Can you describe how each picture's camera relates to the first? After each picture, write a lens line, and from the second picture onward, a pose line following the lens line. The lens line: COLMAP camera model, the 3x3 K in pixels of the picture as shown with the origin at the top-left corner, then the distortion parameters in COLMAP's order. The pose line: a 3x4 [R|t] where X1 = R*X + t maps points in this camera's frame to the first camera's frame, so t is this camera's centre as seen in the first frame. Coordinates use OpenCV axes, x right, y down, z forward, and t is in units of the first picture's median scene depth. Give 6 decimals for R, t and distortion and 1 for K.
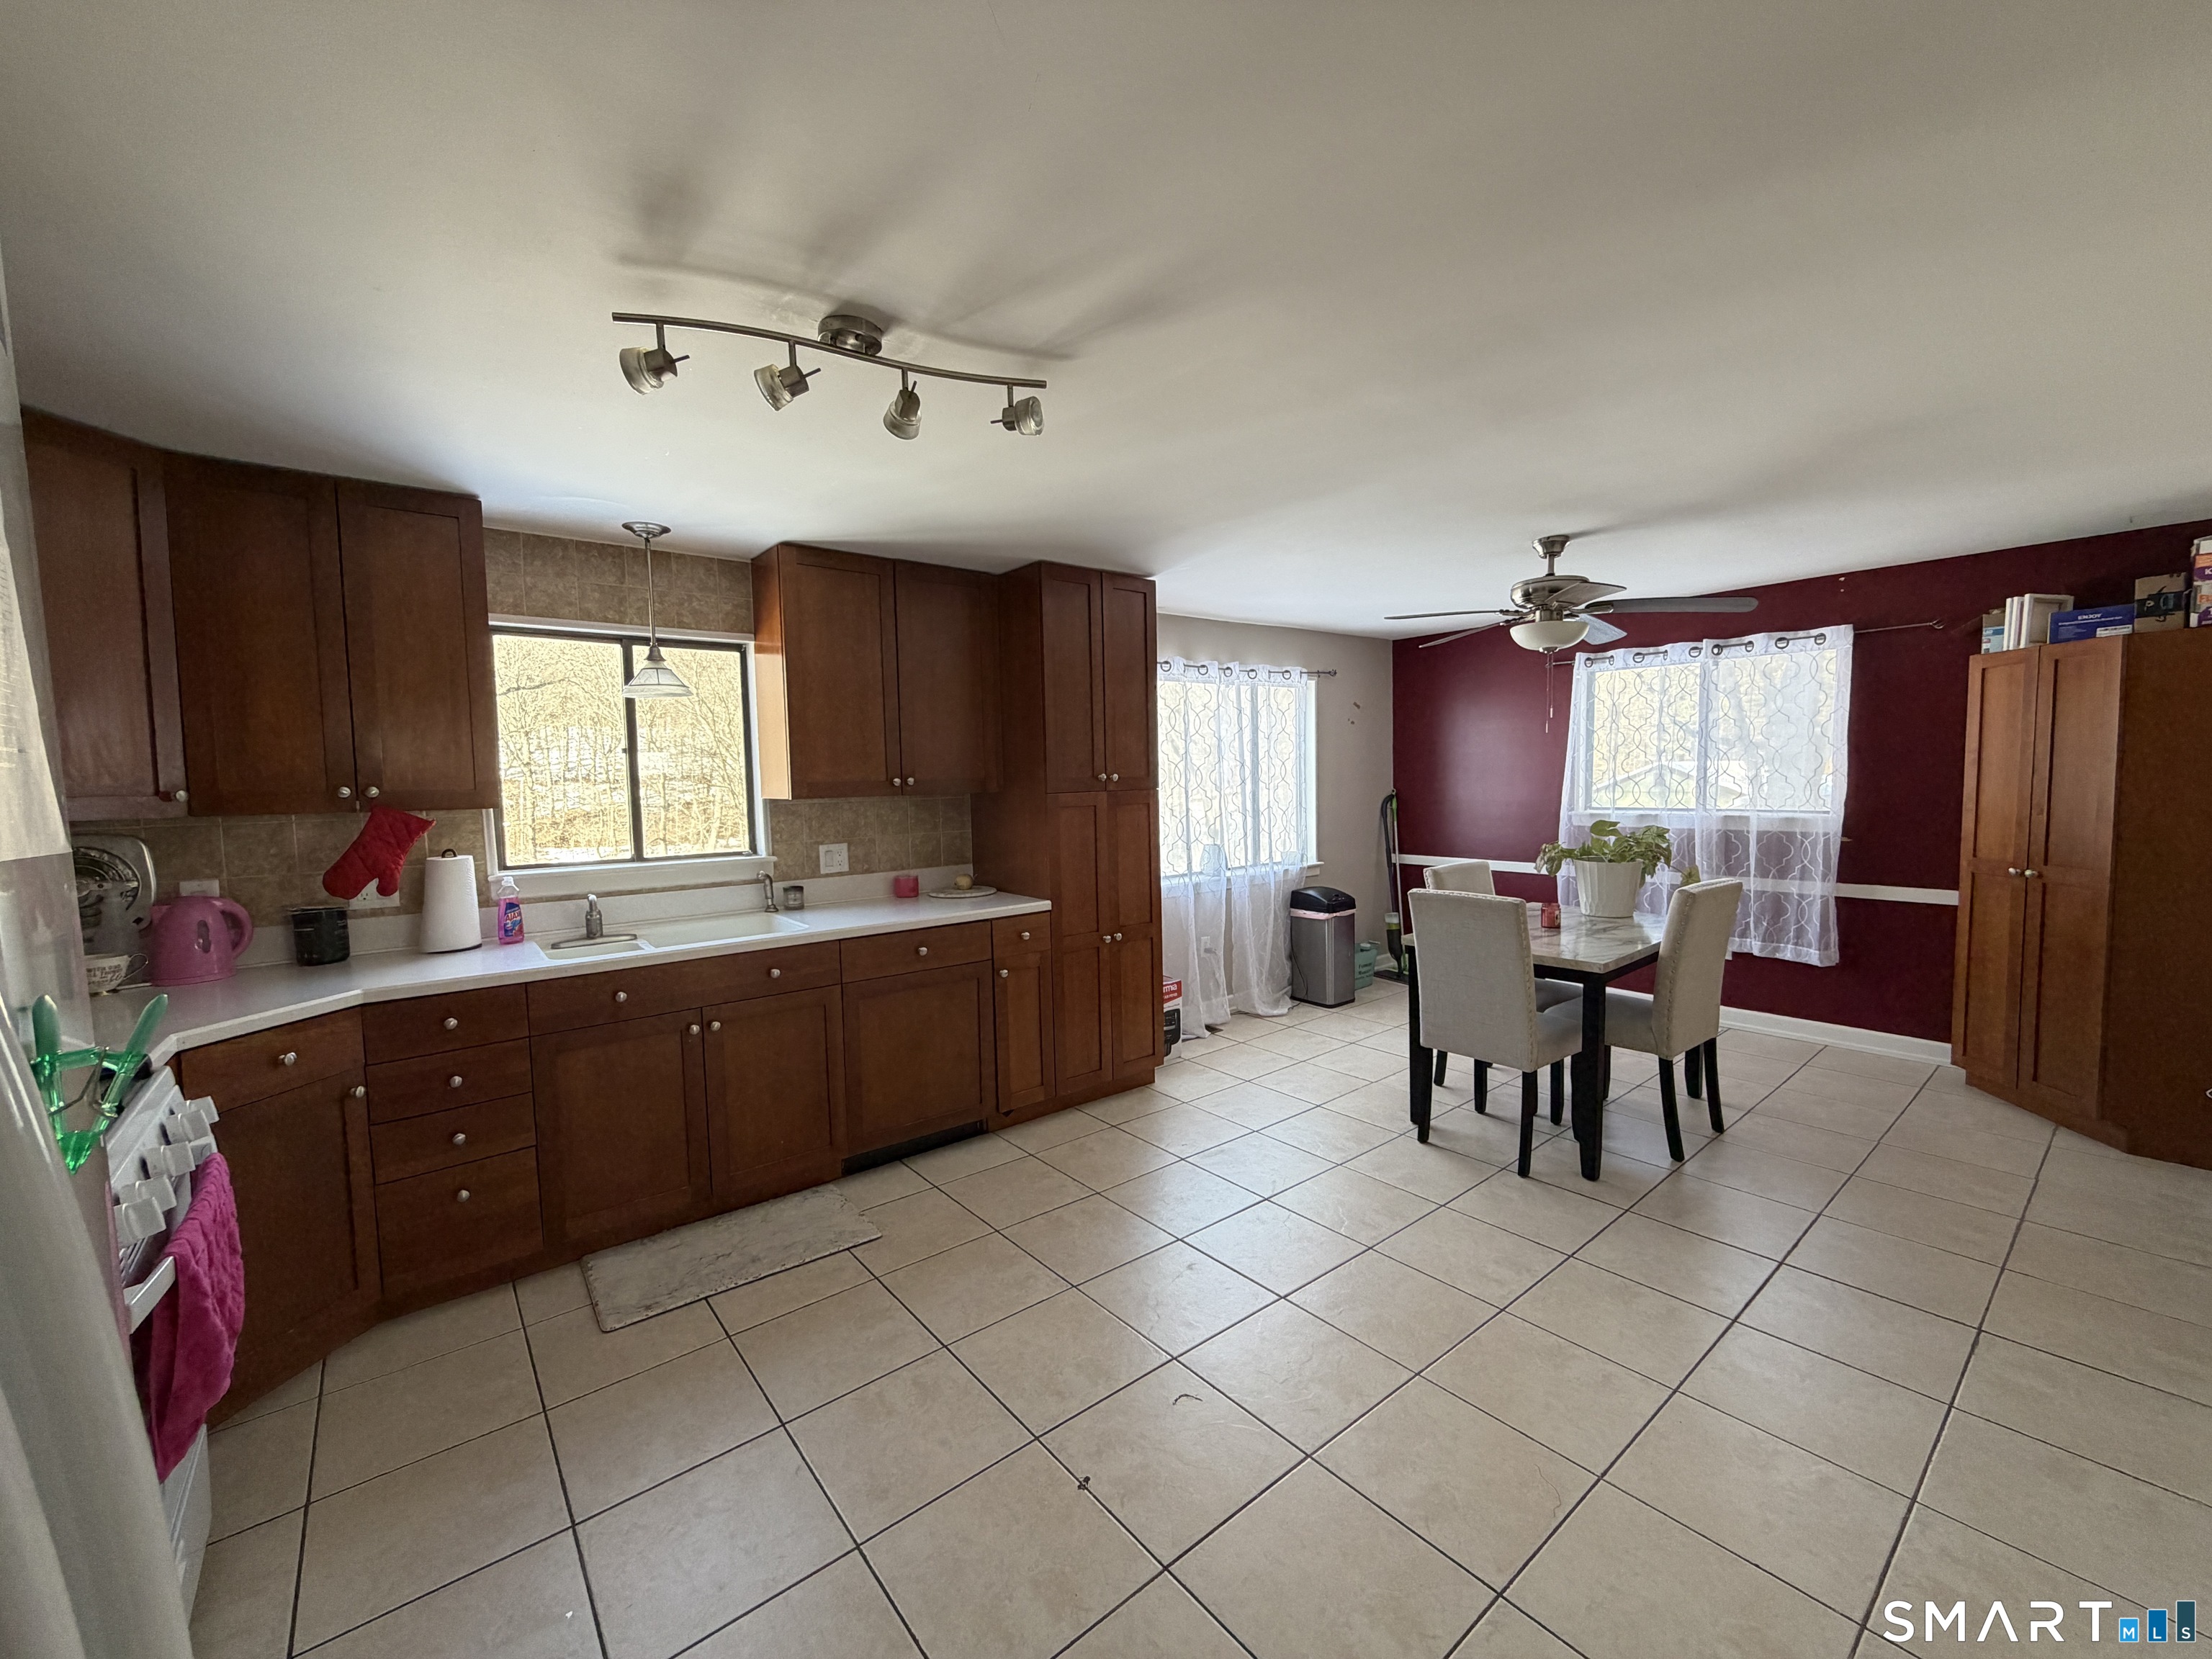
lens RADIAL K [[885.3, 0, 1103.0], [0, 885.3, 836.5], [0, 0, 1]] dist [-0.002236, 0.001175]
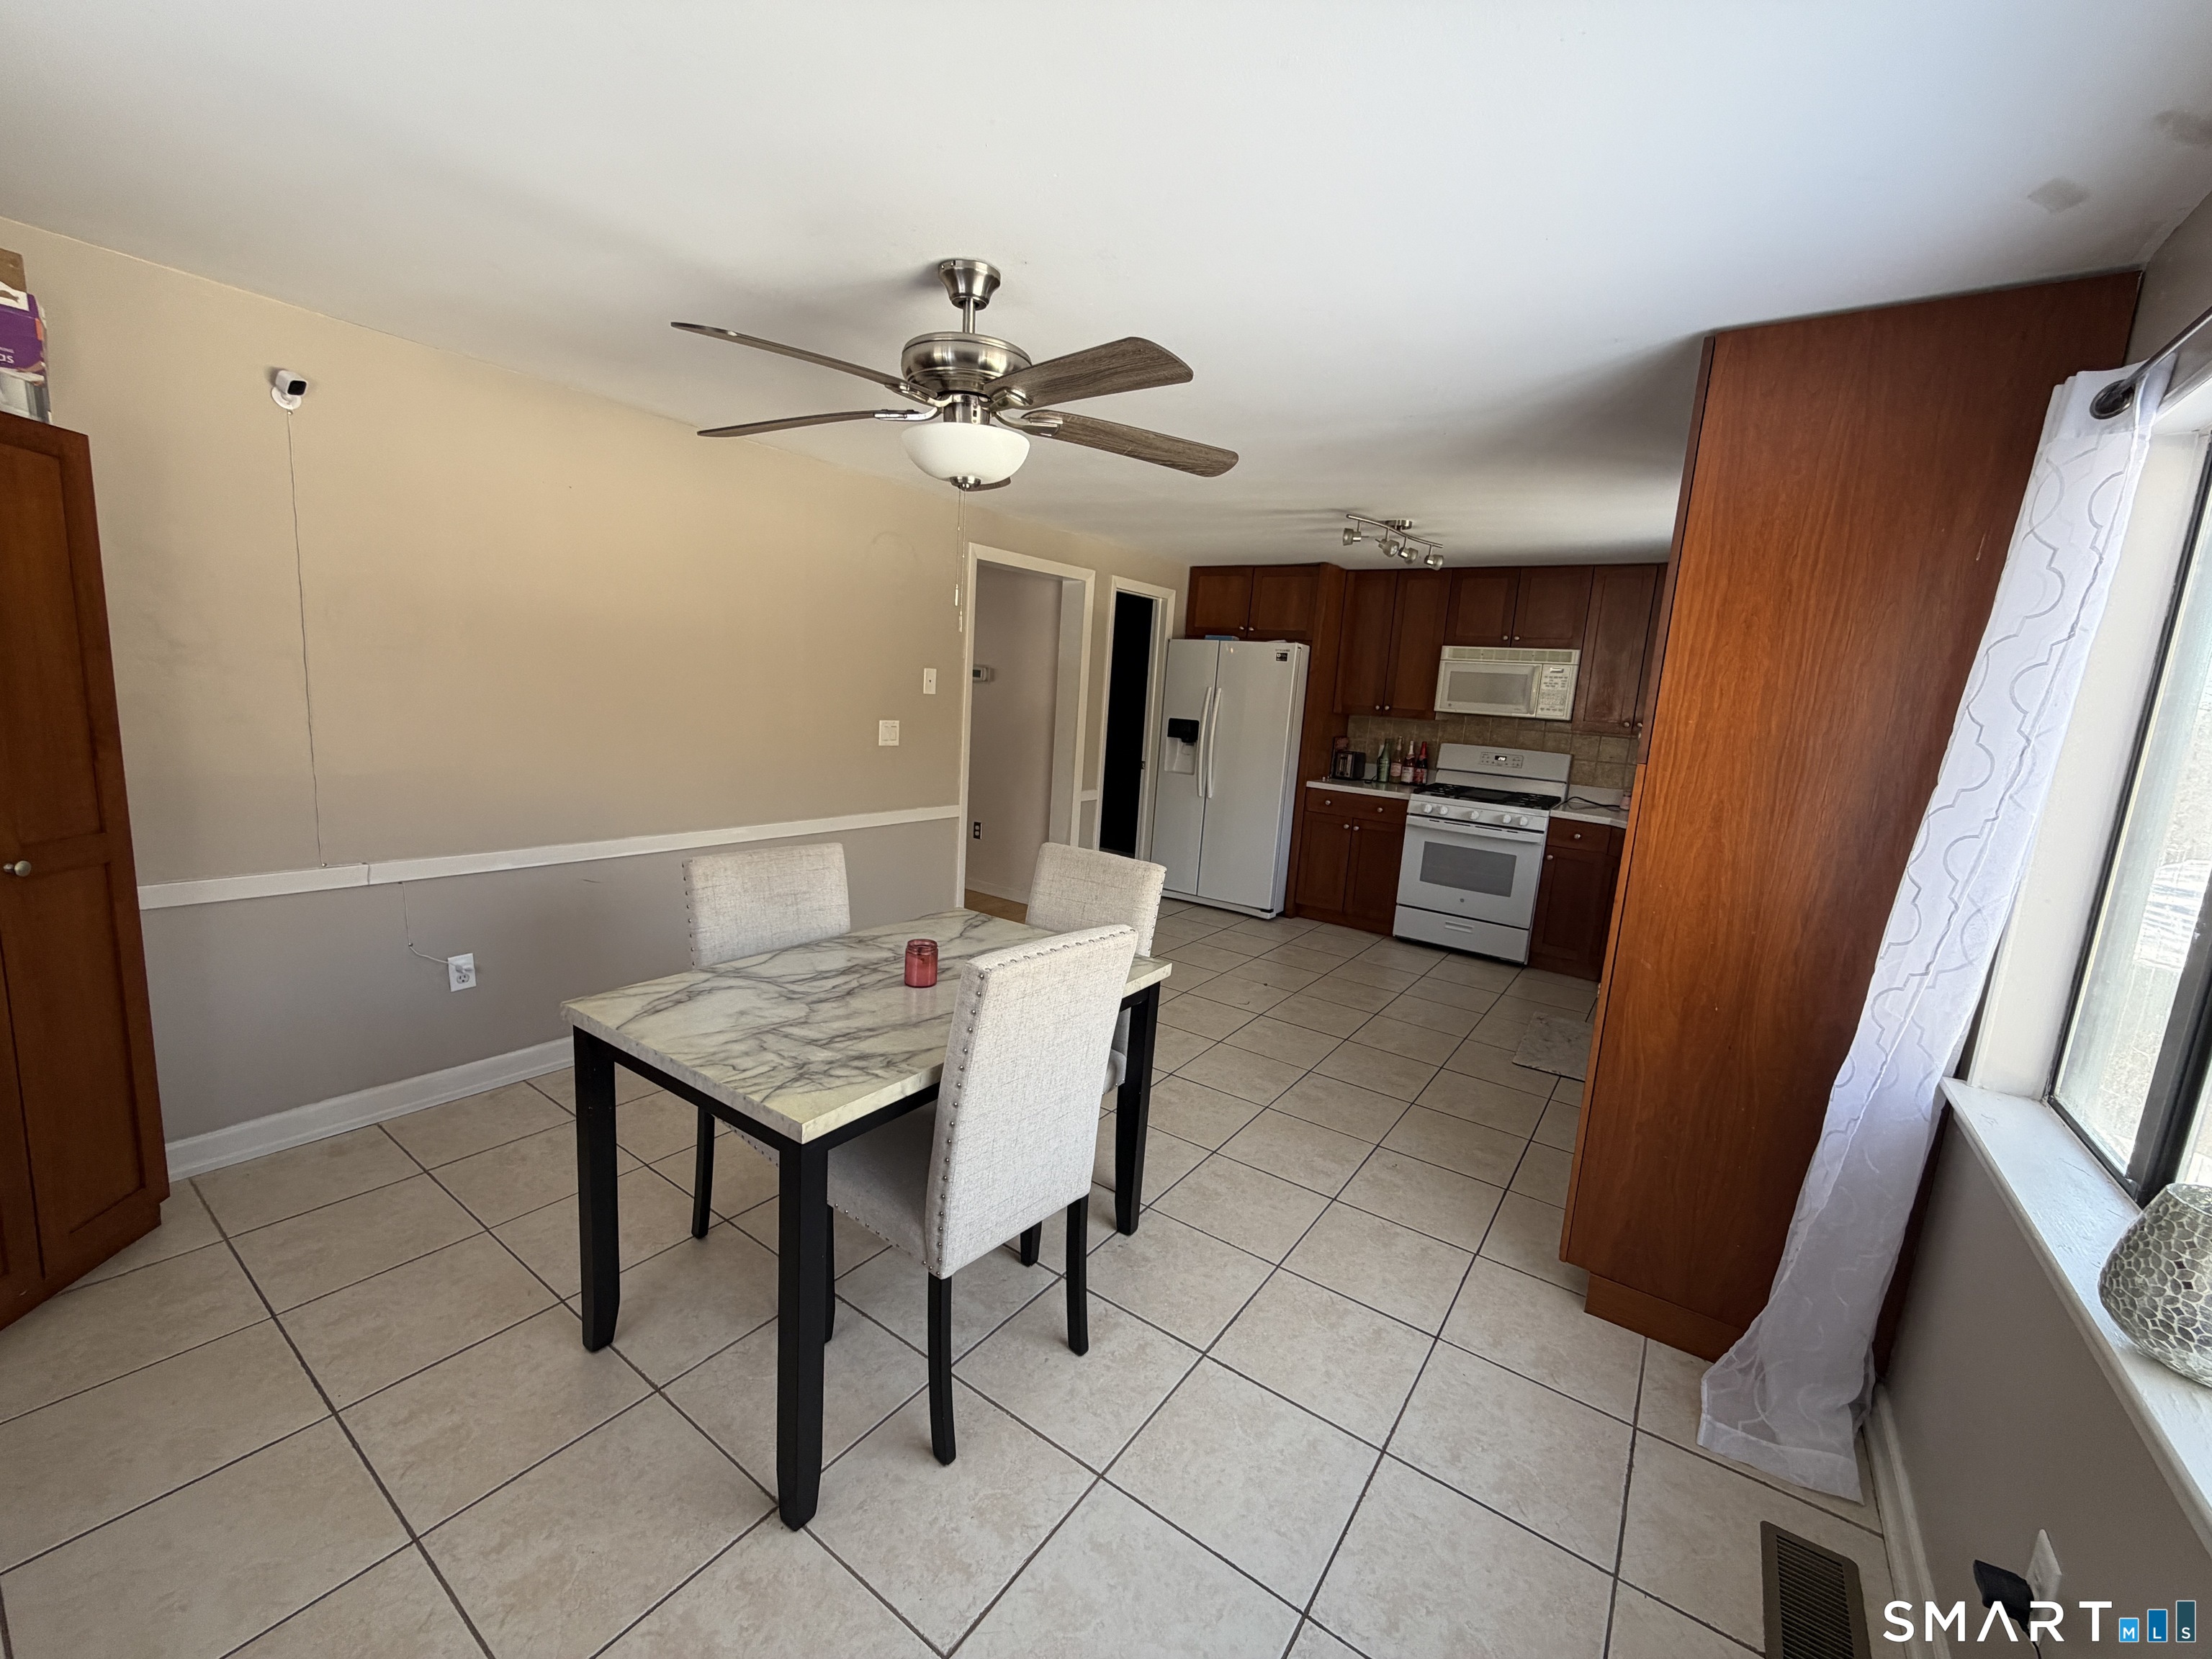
lens RADIAL K [[885.3, 0, 1098.4], [0, 885.3, 828.0], [0, 0, 1]] dist [-0.002236, 0.001175]
pose [[-0.959937, 0.006005, -0.280153, 0.666038], [-0.062279, 0.970193, 0.234194, -0.159261], [0.273209, 0.242259, -0.930950, 1.820147]]
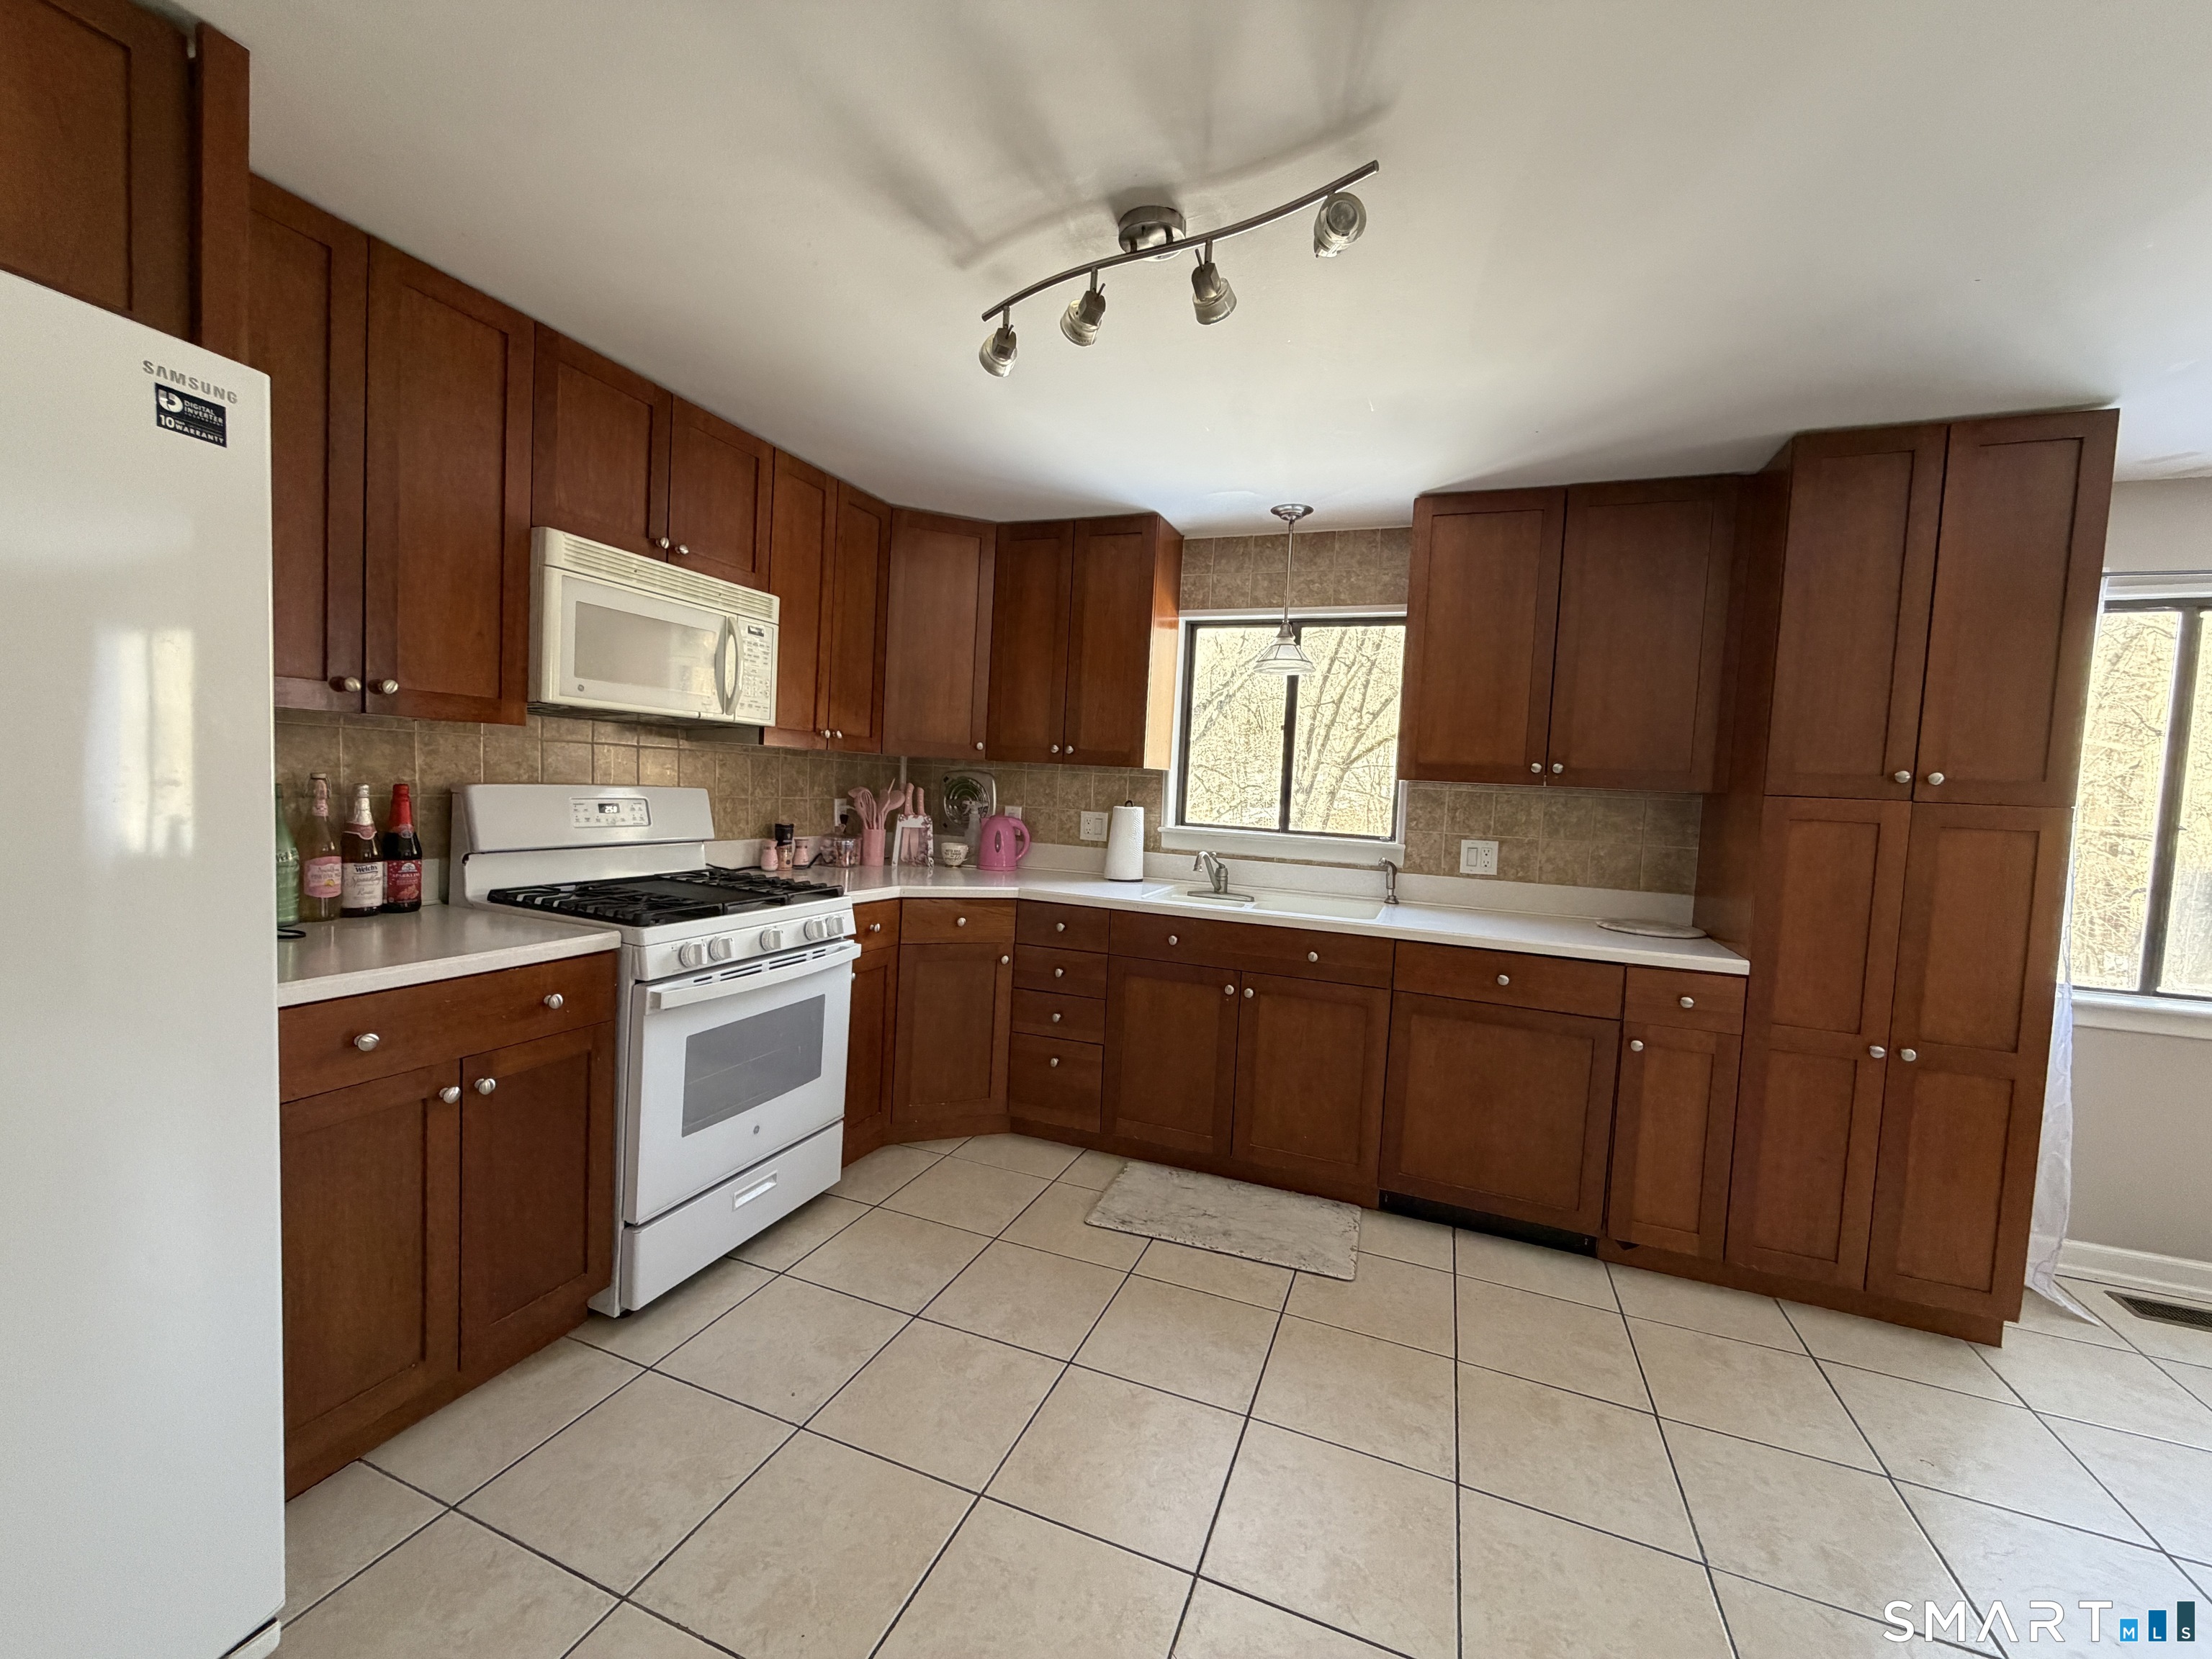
lens RADIAL K [[885.3, 0, 1102.2], [0, 885.3, 835.5], [0, 0, 1]] dist [-0.002236, 0.001175]
pose [[0.489720, 0.098122, -0.866341, 0.301094], [-0.118439, 0.991923, 0.045394, 0.009572], [0.863798, 0.080378, 0.497386, 0.304629]]
